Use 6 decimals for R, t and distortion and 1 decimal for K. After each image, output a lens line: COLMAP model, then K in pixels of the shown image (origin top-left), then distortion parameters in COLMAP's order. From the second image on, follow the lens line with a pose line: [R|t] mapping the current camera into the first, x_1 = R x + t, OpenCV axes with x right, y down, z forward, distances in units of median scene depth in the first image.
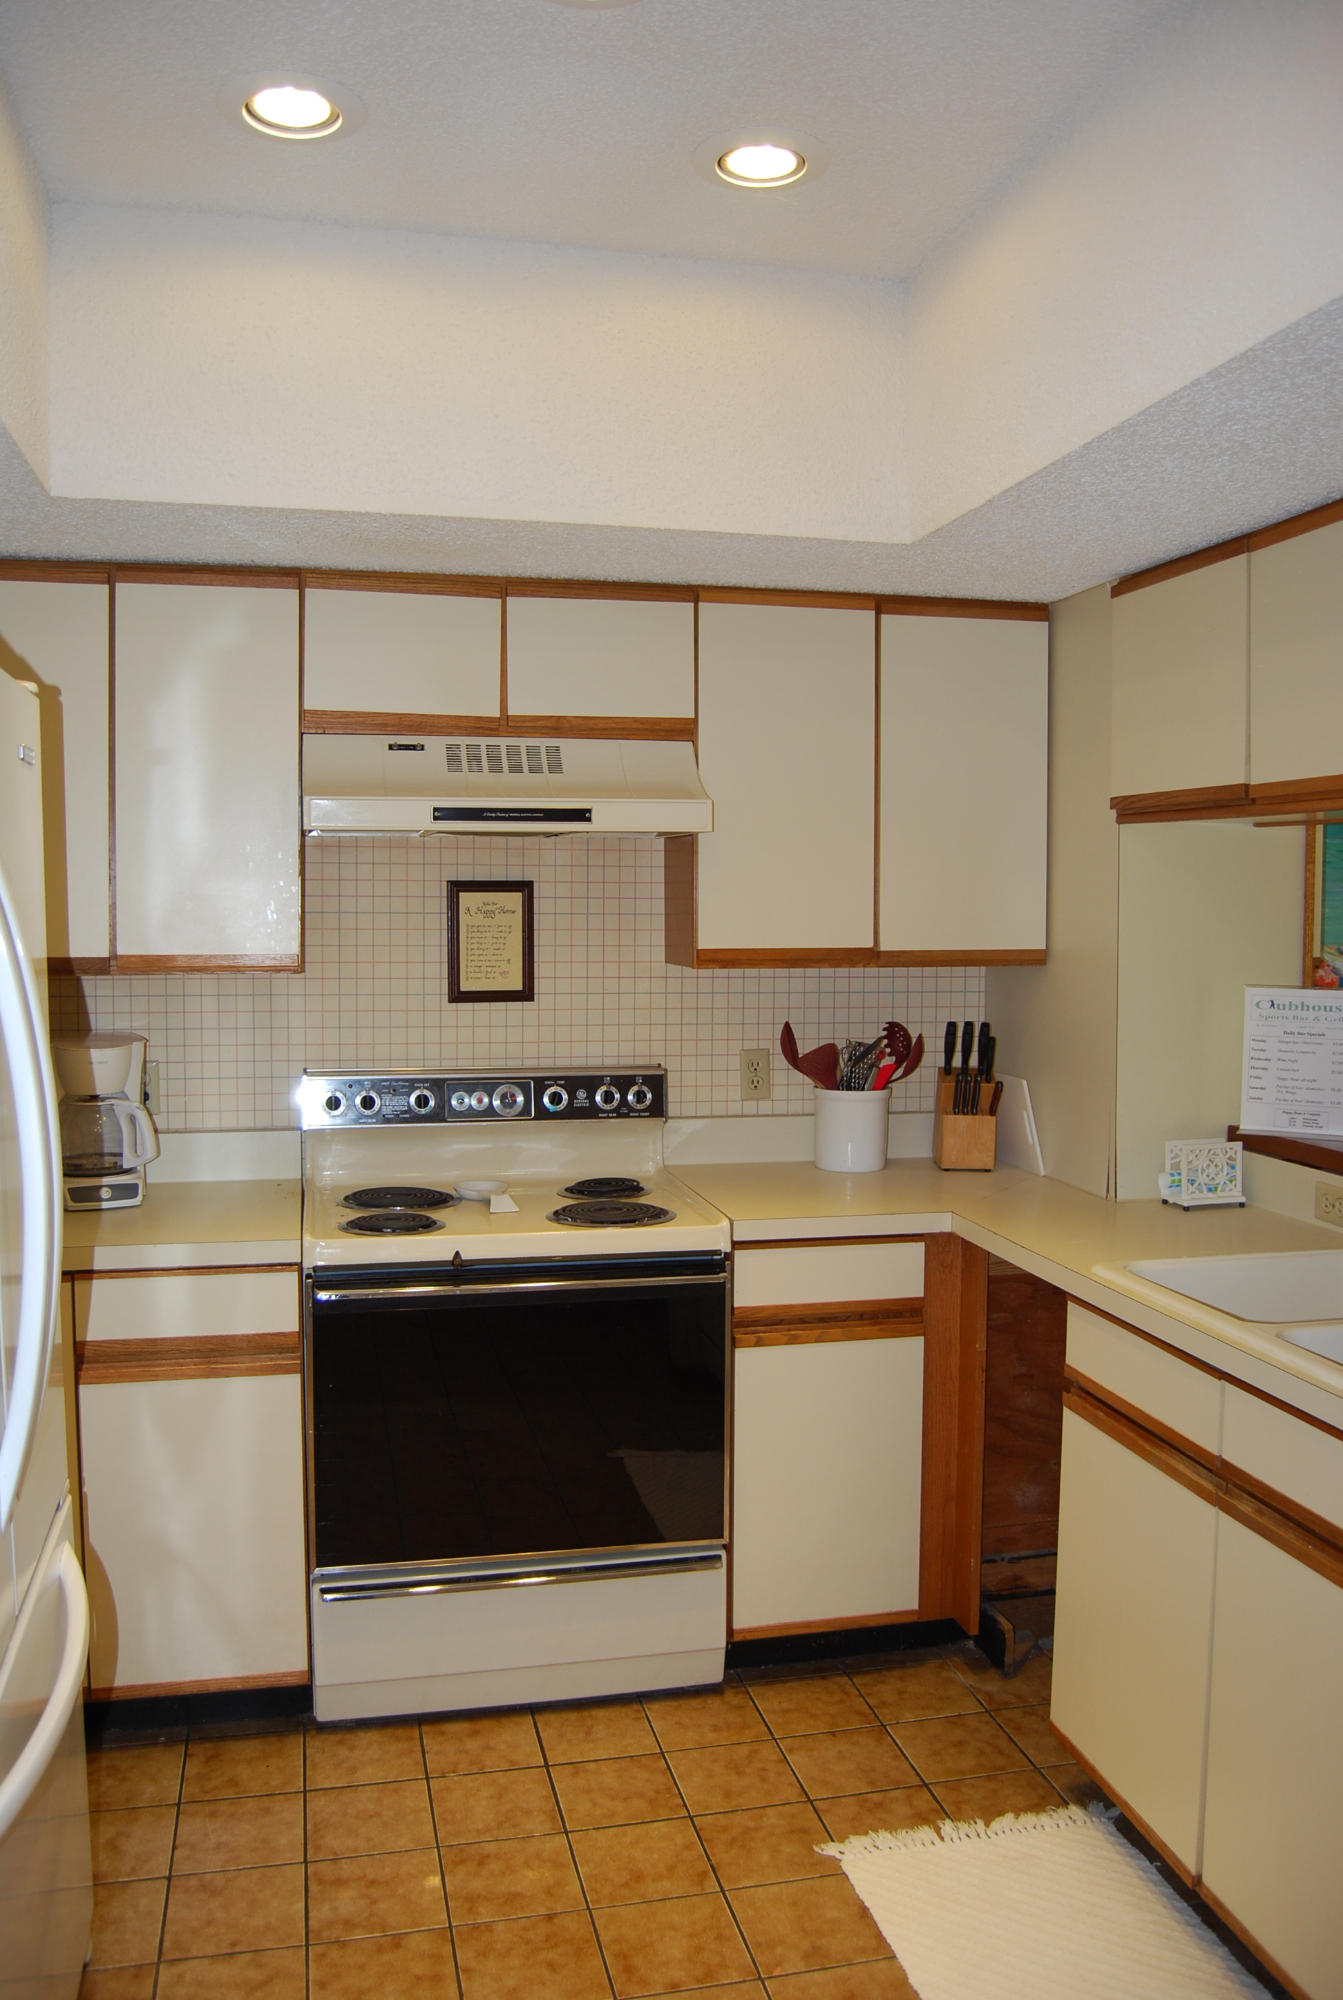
lens RADIAL K [[1567.8, 0, 668.3], [0, 1567.8, 992.8], [0, 0, 1]] dist [-0.091017, 0.031977]
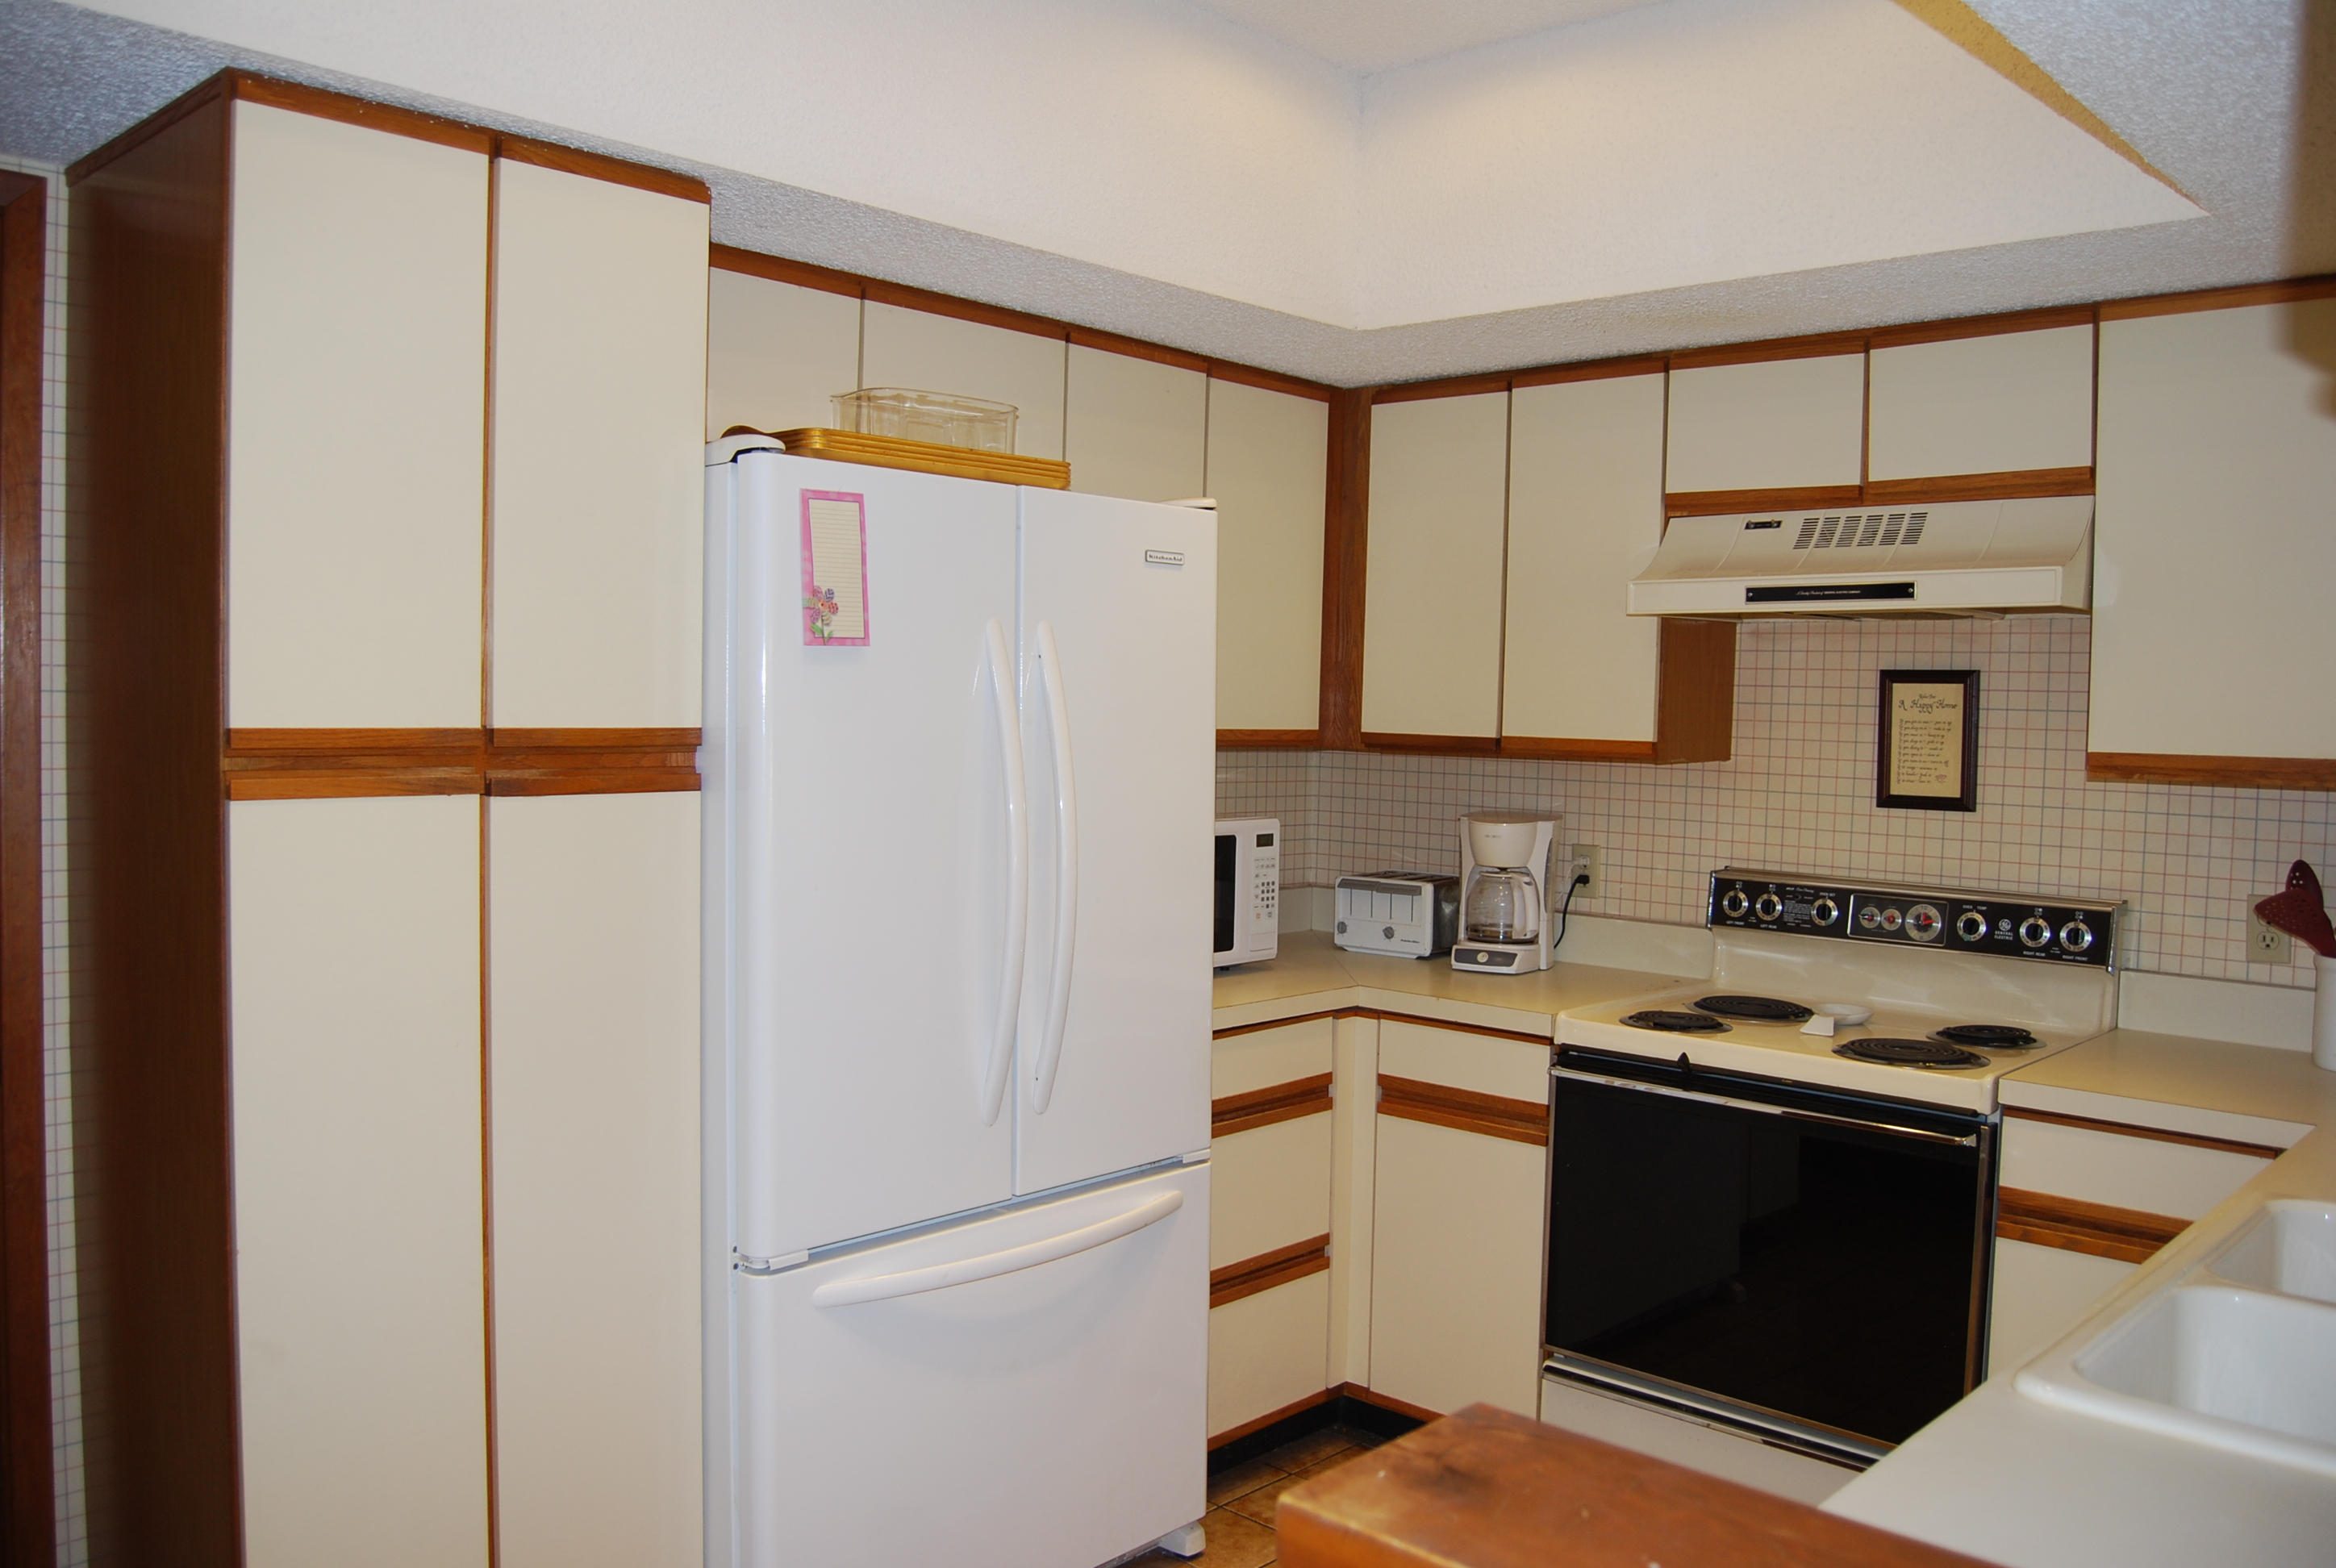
lens RADIAL K [[1831.1, 0, 1168.0], [0, 1831.1, 784.0], [0, 0, 1]] dist [-0.091017, 0.031977]
pose [[0.556637, 0.045627, -0.829502, 0.489232], [-0.065871, 0.997771, 0.010681, 0.008892], [0.828140, 0.048694, 0.558402, 0.093051]]
